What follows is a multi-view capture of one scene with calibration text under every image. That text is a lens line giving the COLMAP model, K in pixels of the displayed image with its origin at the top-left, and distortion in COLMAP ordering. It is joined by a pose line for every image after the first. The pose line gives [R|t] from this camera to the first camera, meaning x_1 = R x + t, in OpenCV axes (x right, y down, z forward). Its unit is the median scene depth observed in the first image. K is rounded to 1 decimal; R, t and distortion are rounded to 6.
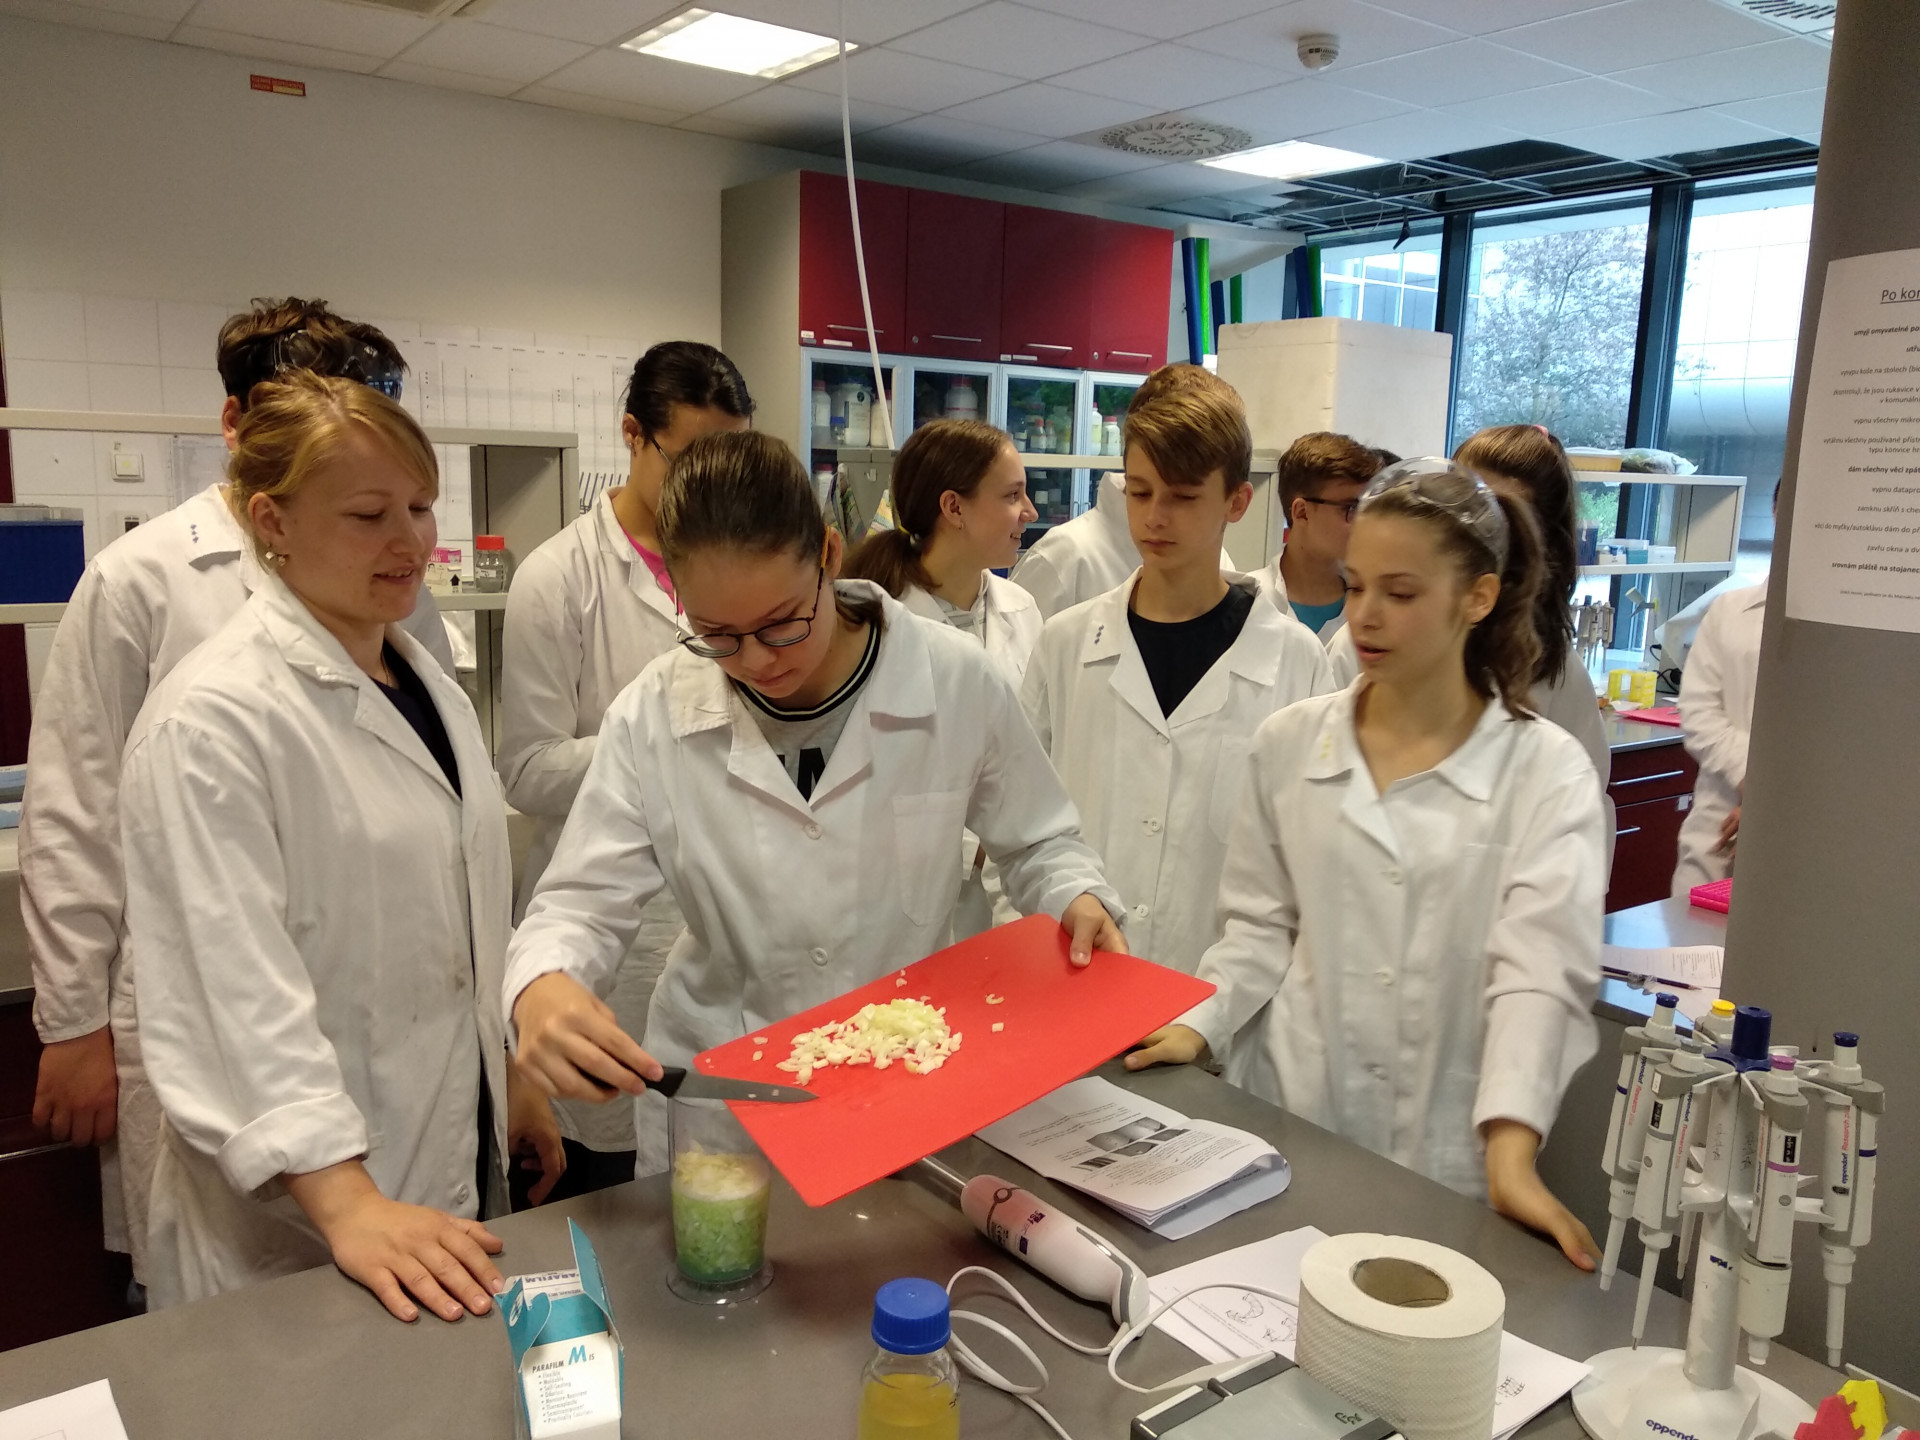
lens RADIAL K [[1483.8, 0, 969.3], [0, 1483.8, 719.3], [0, 0, 1]] dist [0.051985, -0.061862]
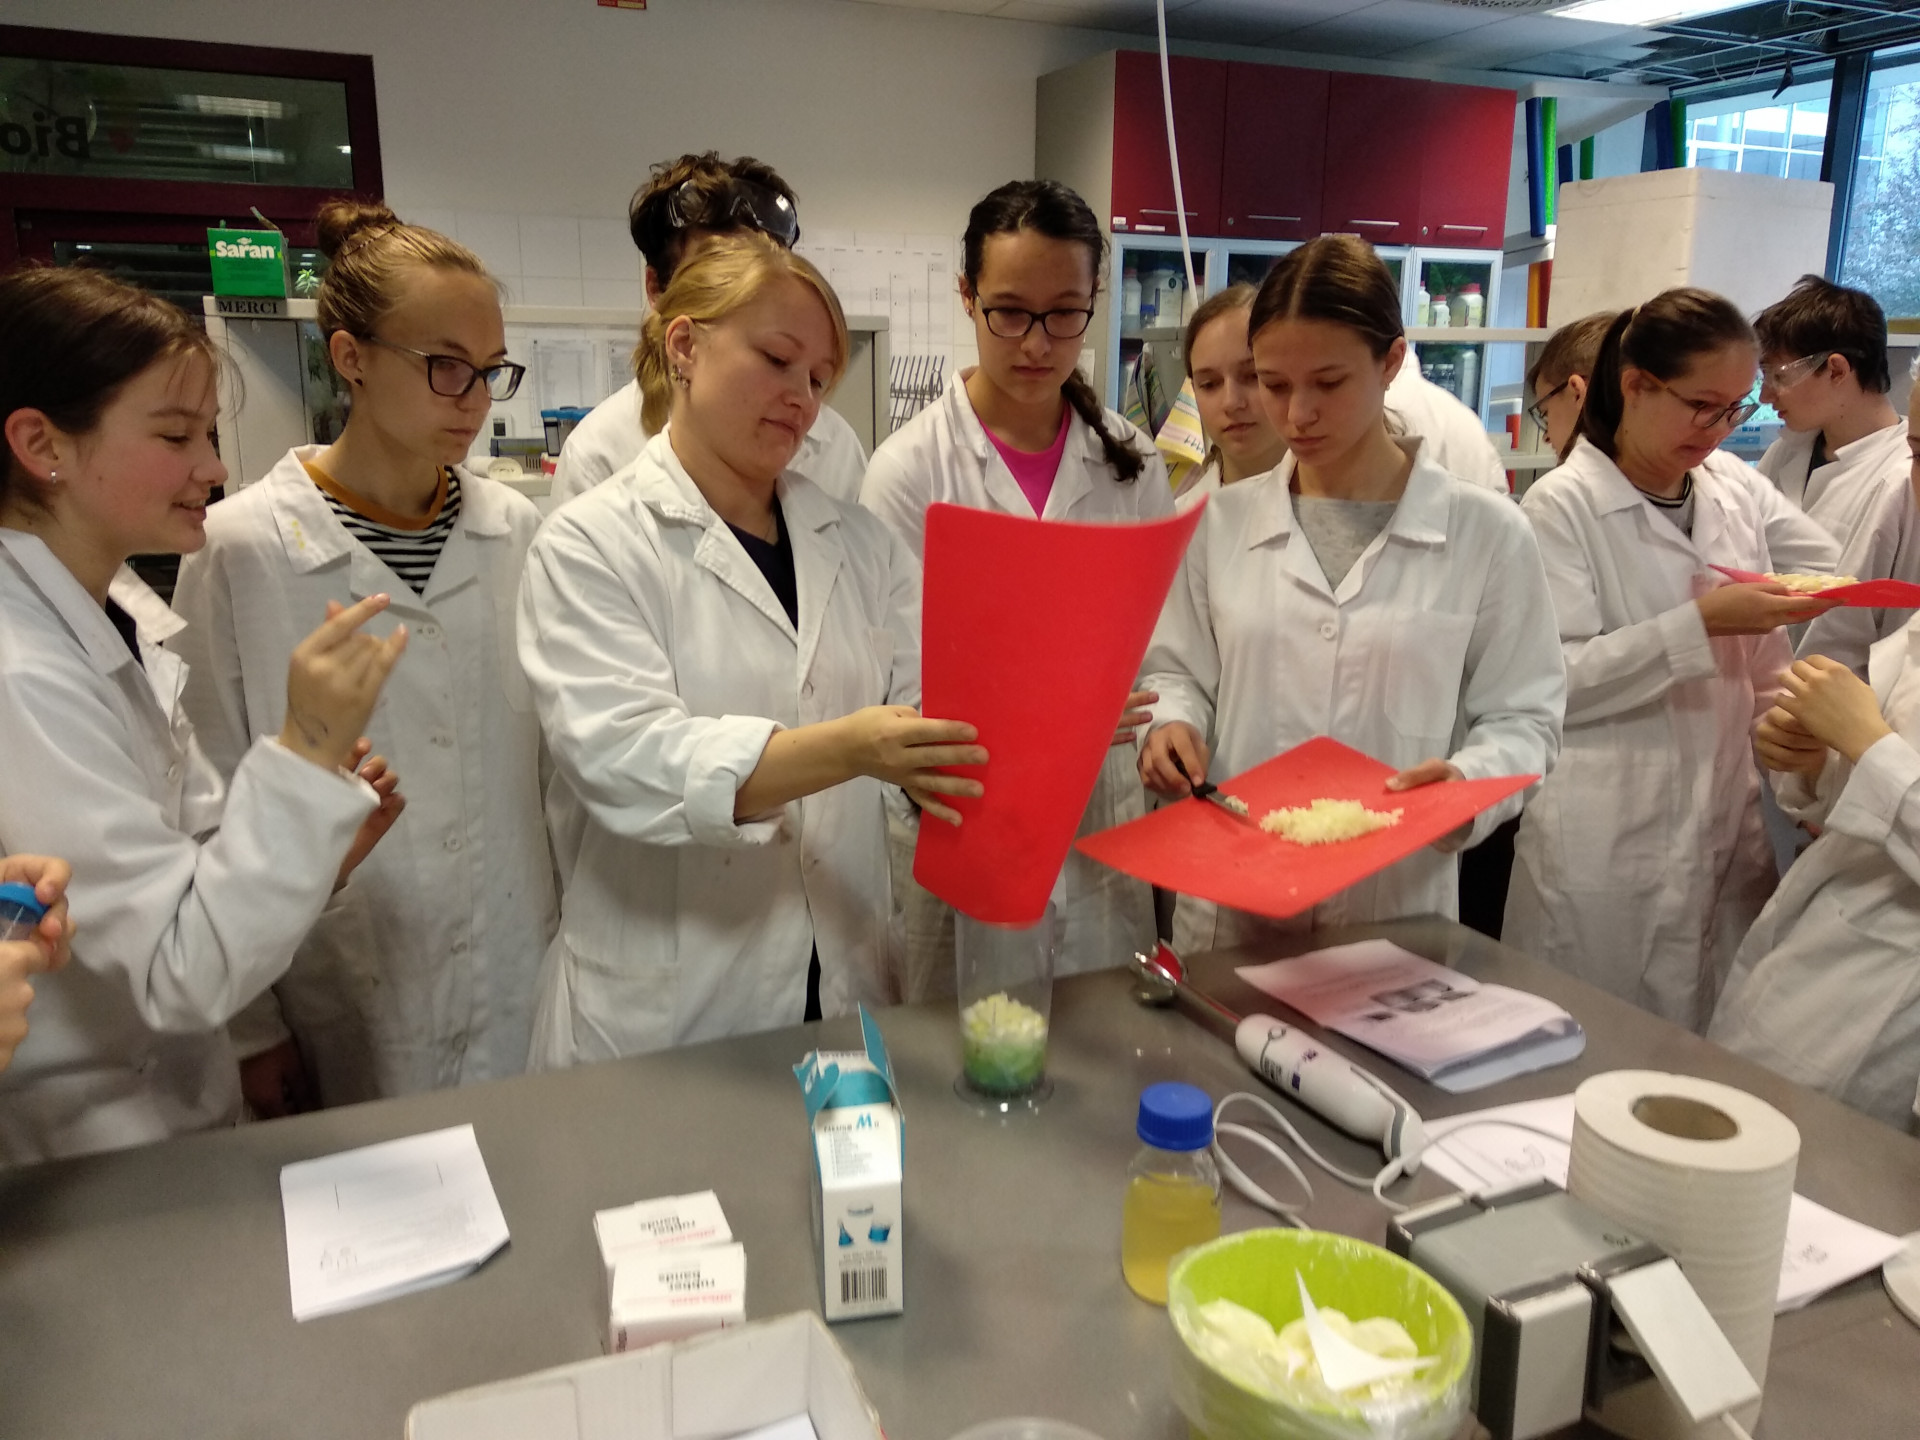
lens RADIAL K [[1483.8, 0, 968.6], [0, 1483.8, 714.7], [0, 0, 1]] dist [0.051985, -0.061862]
pose [[0.978335, 0.024614, -0.205558, 0.005114], [-0.012794, 0.998197, 0.058636, 0.011677], [0.206631, -0.054736, 0.976887, -0.004874]]
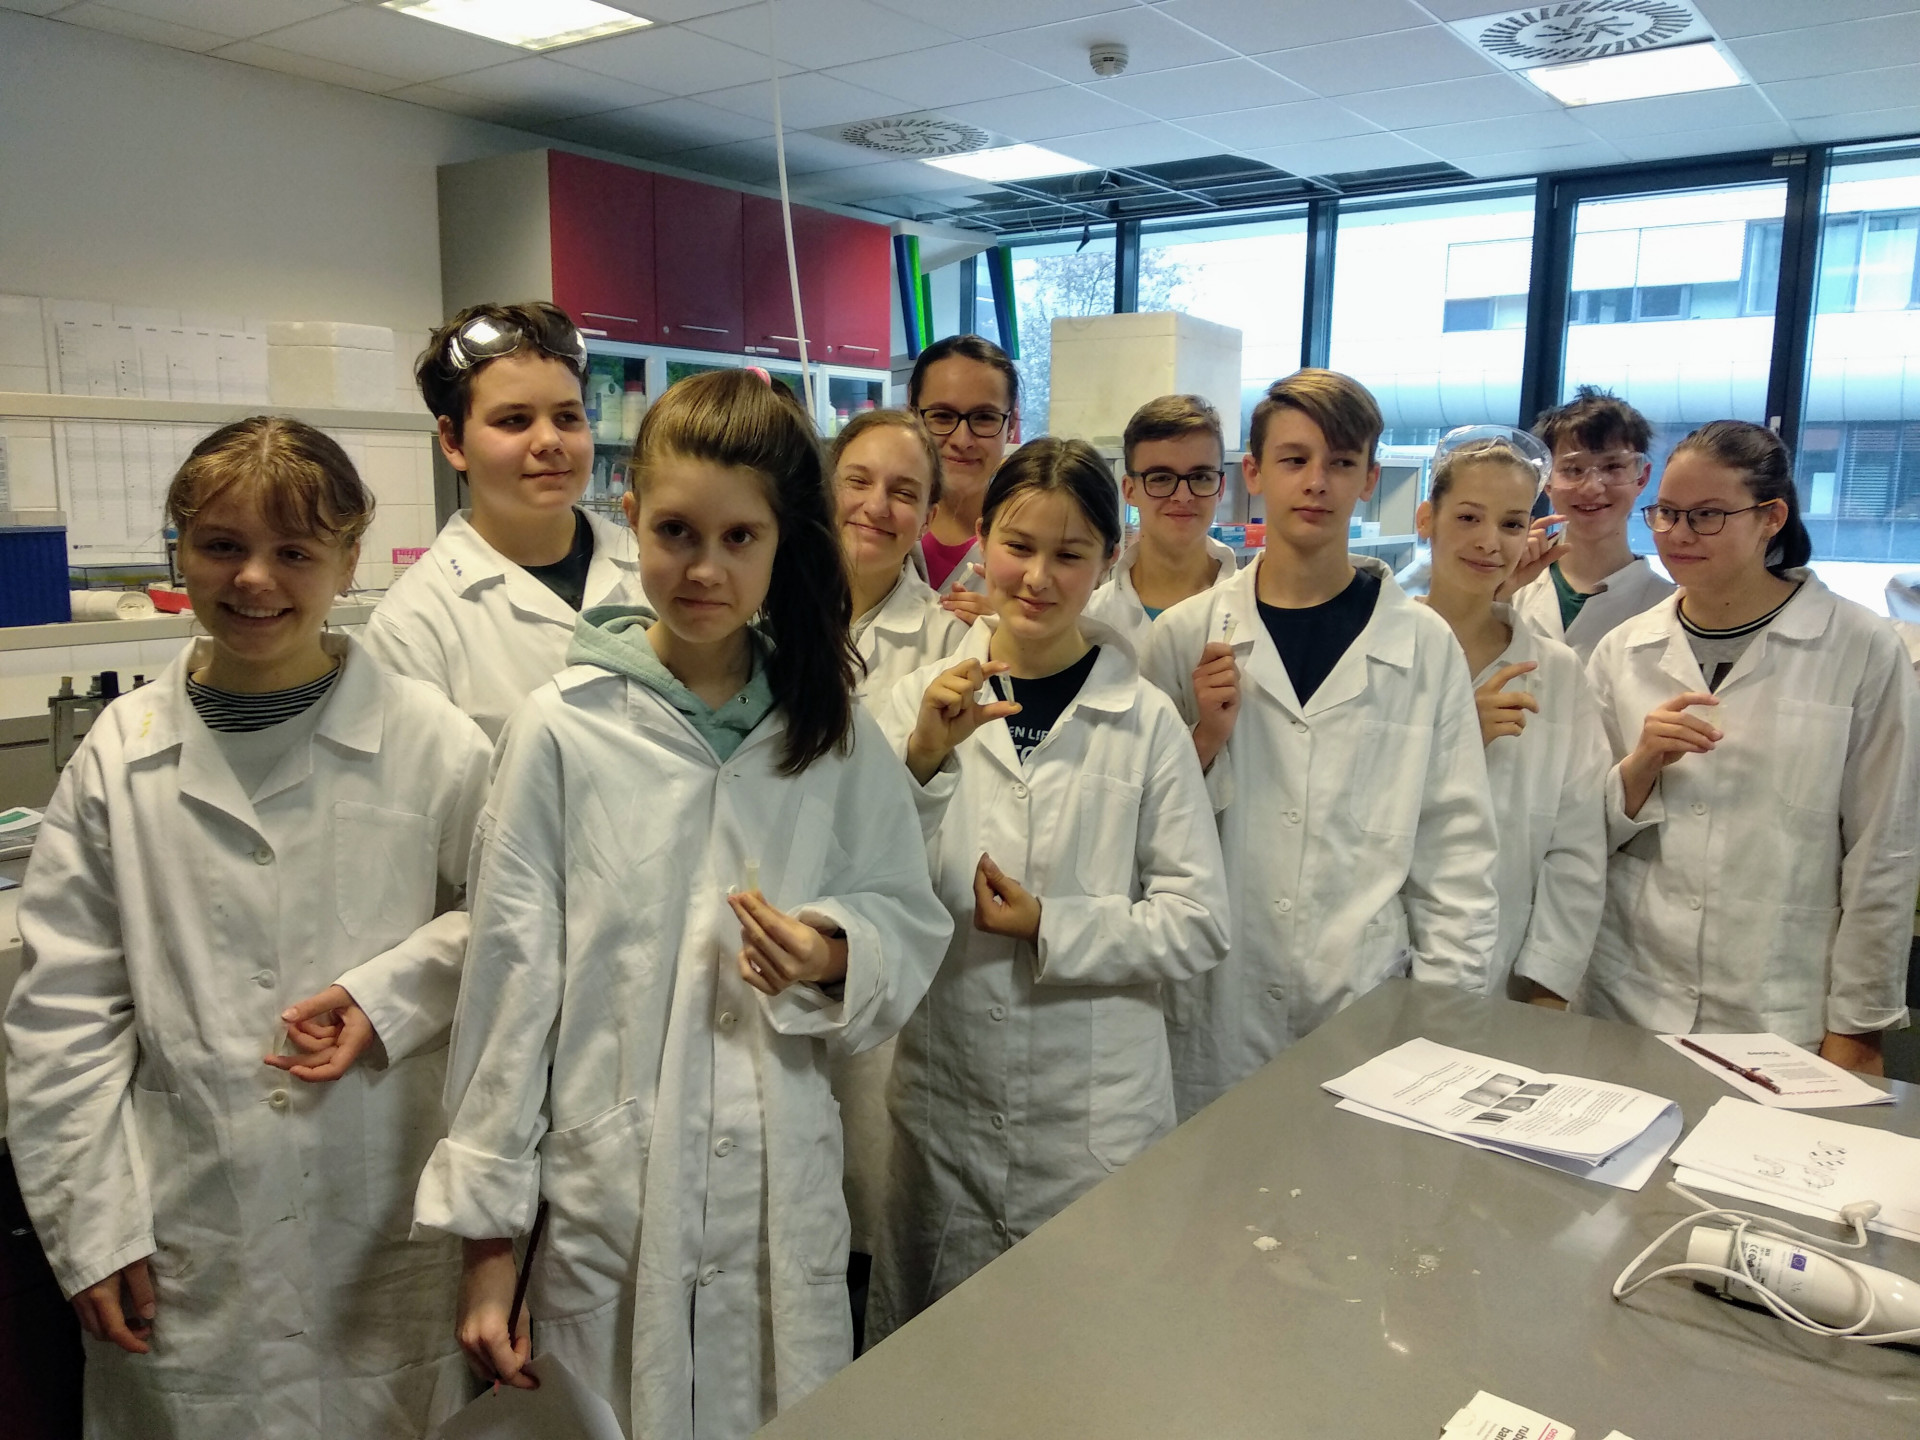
lens RADIAL K [[1483.8, 0, 964.5], [0, 1483.8, 710.5], [0, 0, 1]] dist [0.051985, -0.061862]
pose [[0.952166, -0.066633, 0.298227, -0.159708], [0.068463, 0.997644, 0.004319, 0.000928], [-0.297812, 0.016305, 0.954485, 0.021529]]
